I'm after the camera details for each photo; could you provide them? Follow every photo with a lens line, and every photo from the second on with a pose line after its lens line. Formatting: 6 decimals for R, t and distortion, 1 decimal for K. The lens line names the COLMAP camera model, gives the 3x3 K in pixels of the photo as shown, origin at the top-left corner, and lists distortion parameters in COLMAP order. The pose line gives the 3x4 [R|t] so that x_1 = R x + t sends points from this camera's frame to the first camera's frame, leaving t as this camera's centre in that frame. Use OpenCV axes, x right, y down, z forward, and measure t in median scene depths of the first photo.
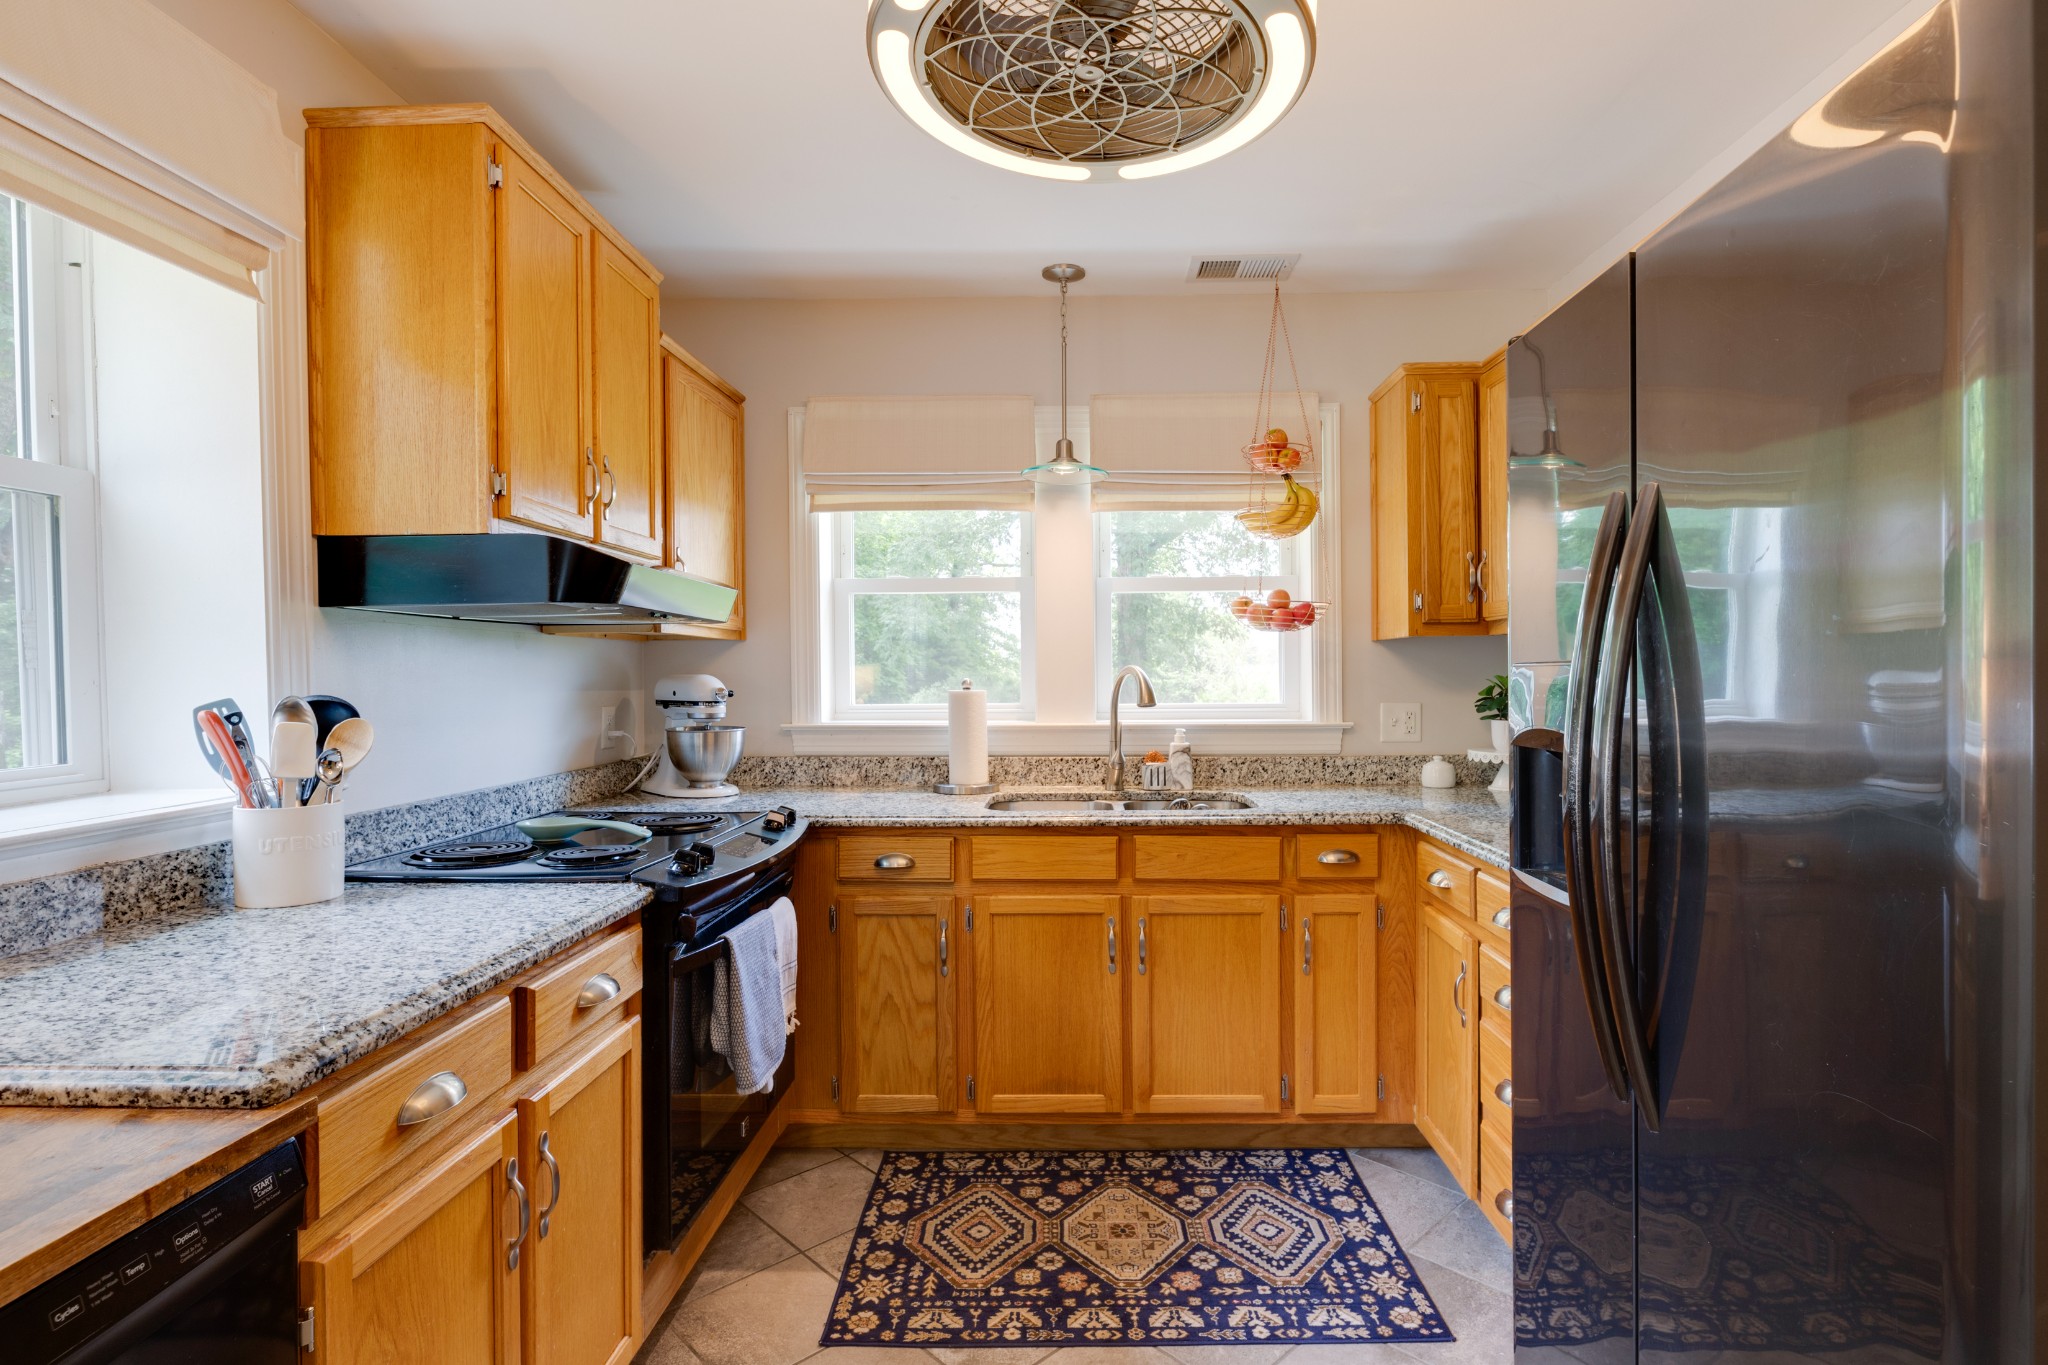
lens RADIAL K [[1017.0, 0, 1071.3], [0, 1017.0, 687.8], [0, 0, 1]] dist [-0.004036, -0.000429]
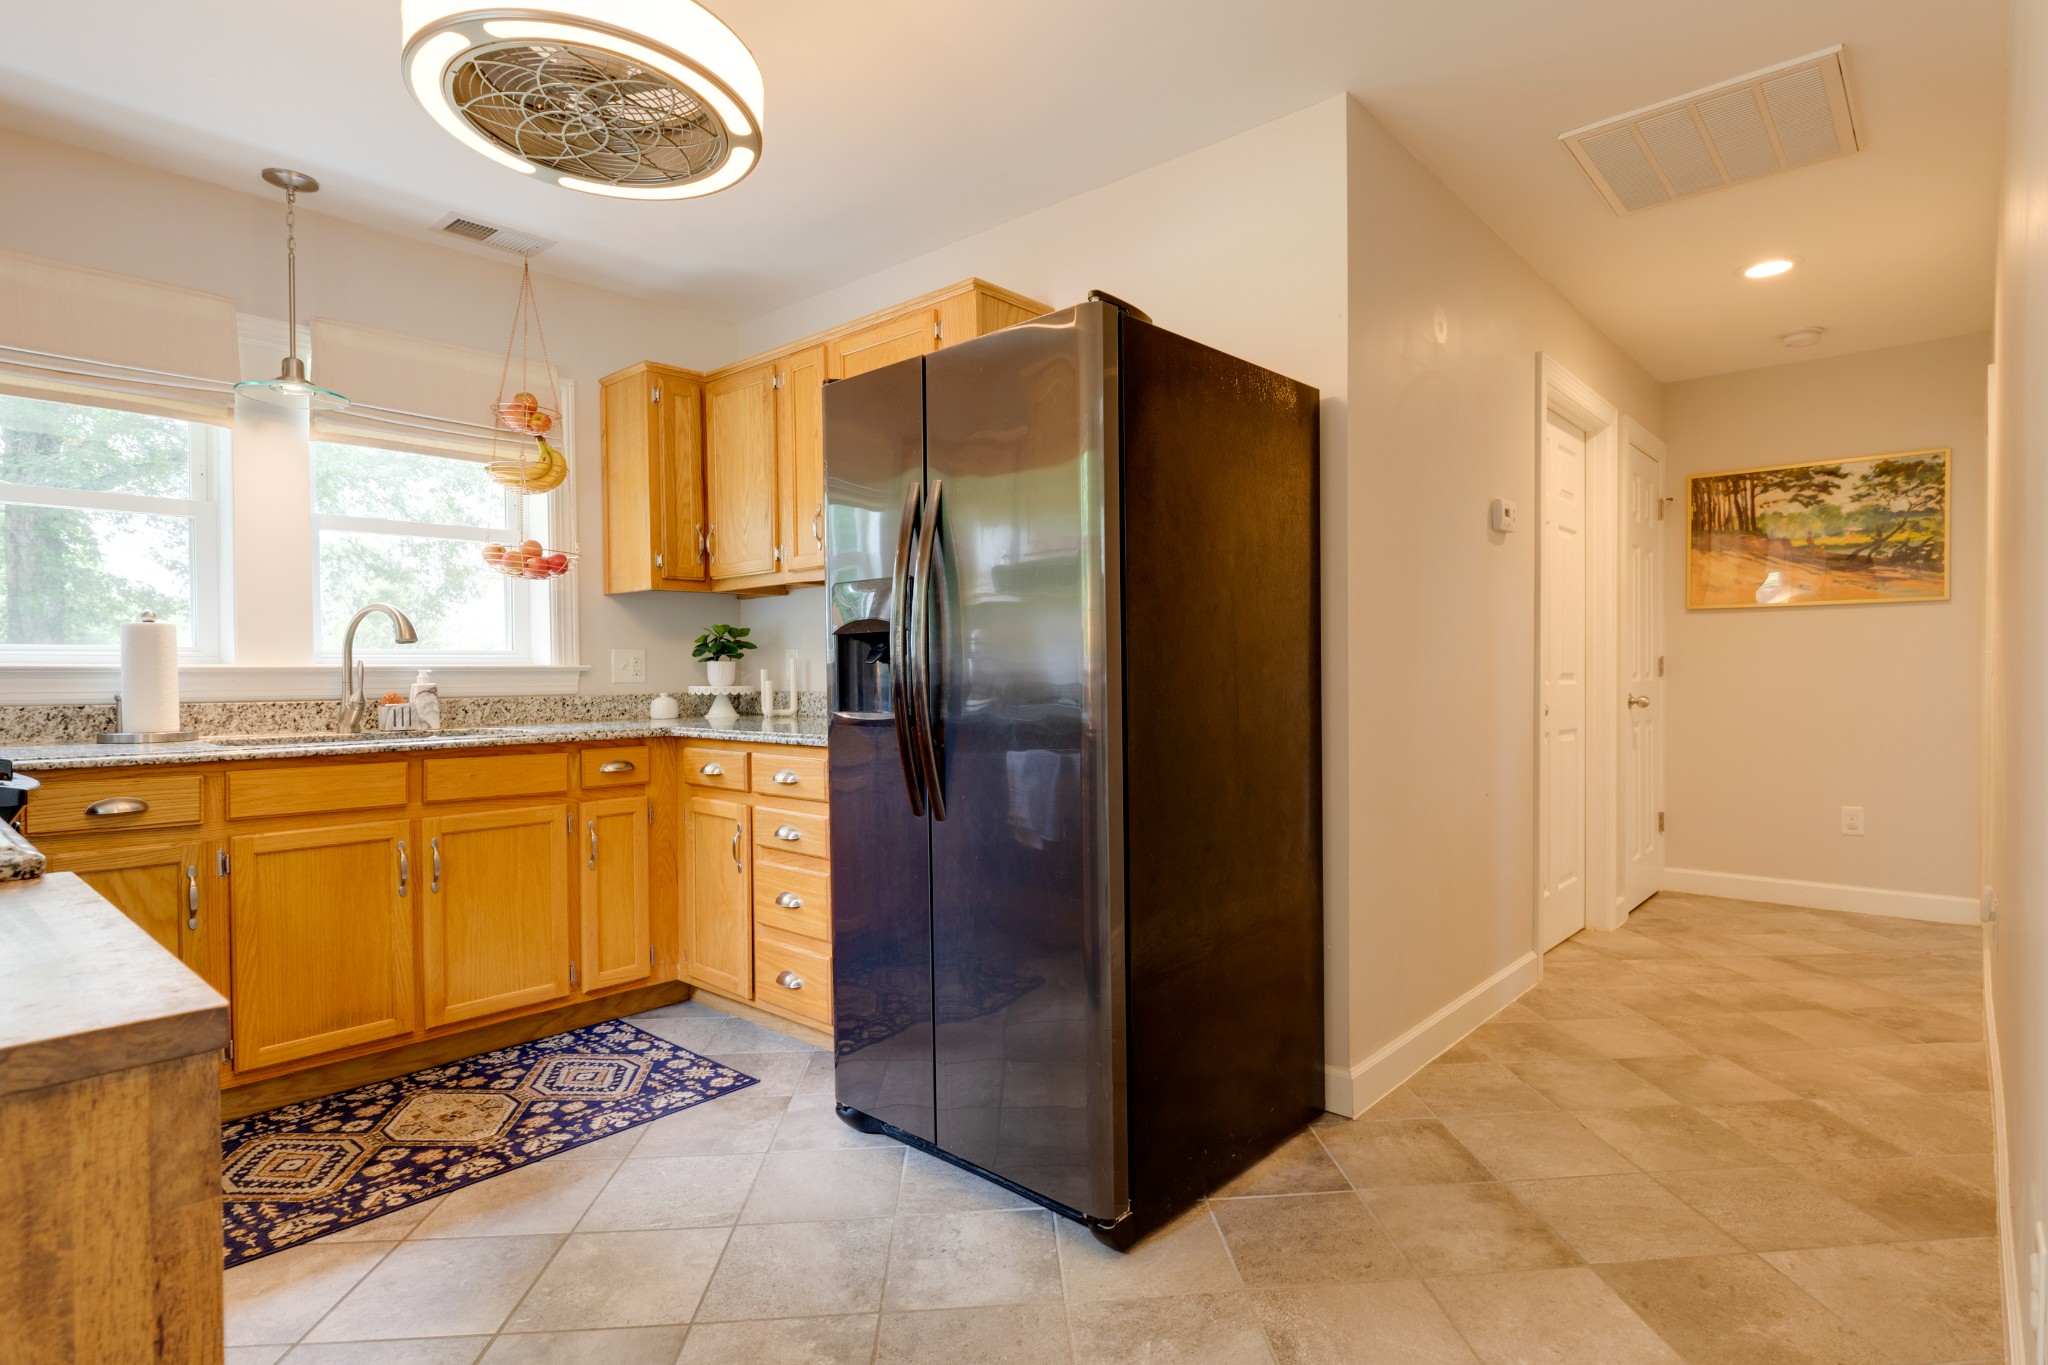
lens RADIAL K [[1017.0, 0, 1071.3], [0, 1017.0, 687.8], [0, 0, 1]] dist [-0.004036, -0.000429]
pose [[0.645717, -0.015005, 0.763429, -0.301751], [0.015199, 0.999861, 0.006797, 0.074531], [-0.763425, 0.007215, 0.645856, -0.174295]]
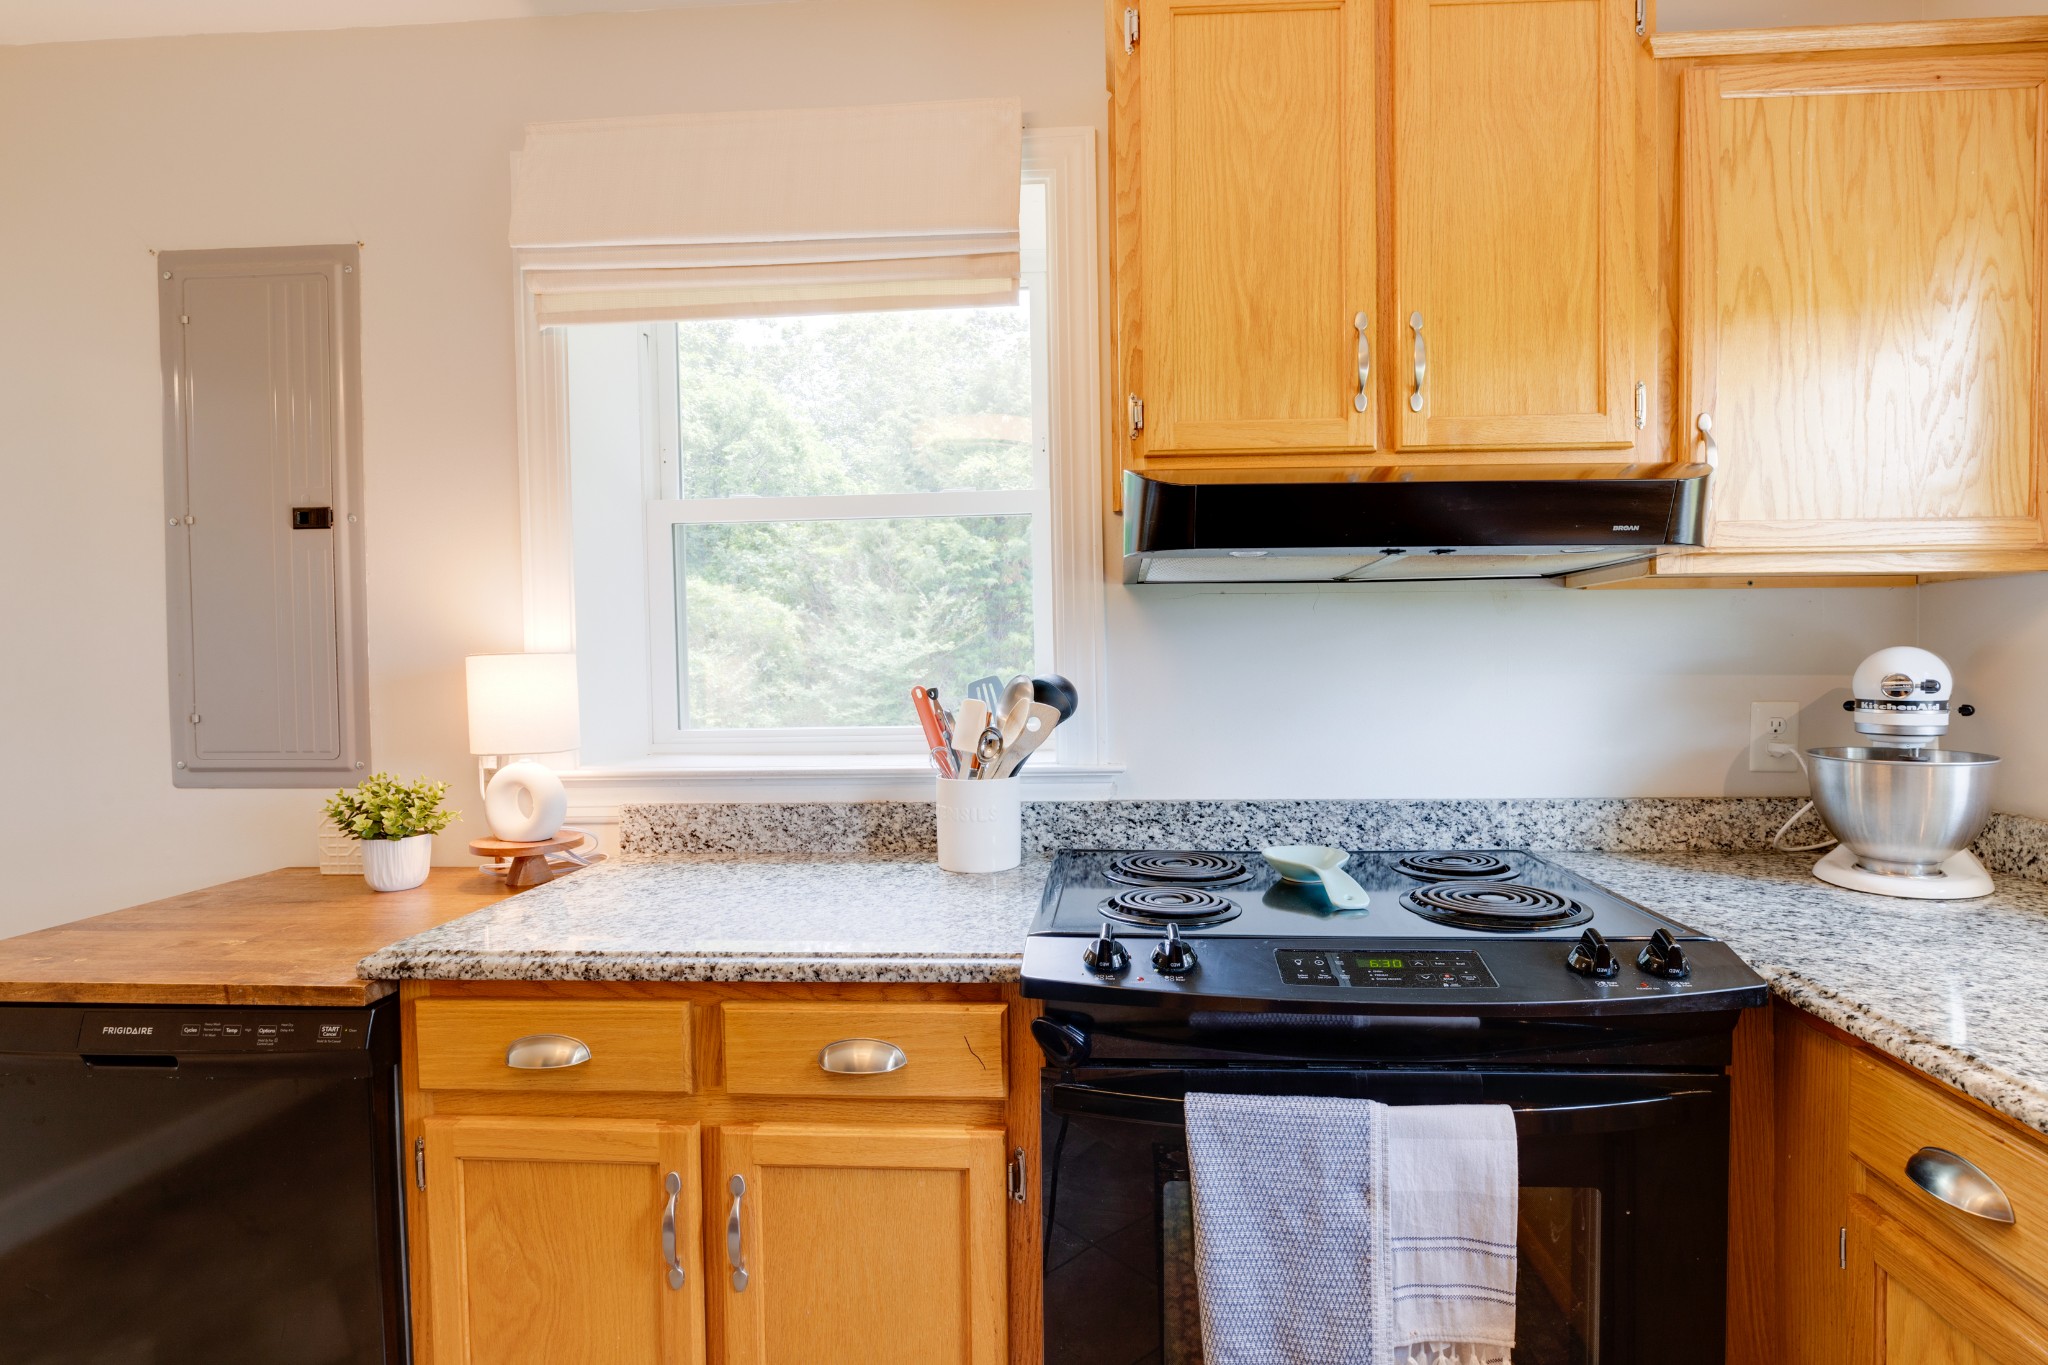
lens RADIAL K [[1017.0, 0, 1071.3], [0, 1017.0, 687.8], [0, 0, 1]] dist [-0.004036, -0.000429]
pose [[-0.045195, 0.033168, -0.998427, 0.176765], [-0.003854, 0.999435, 0.033376, -0.008599], [0.998971, 0.005357, -0.045042, 0.700550]]
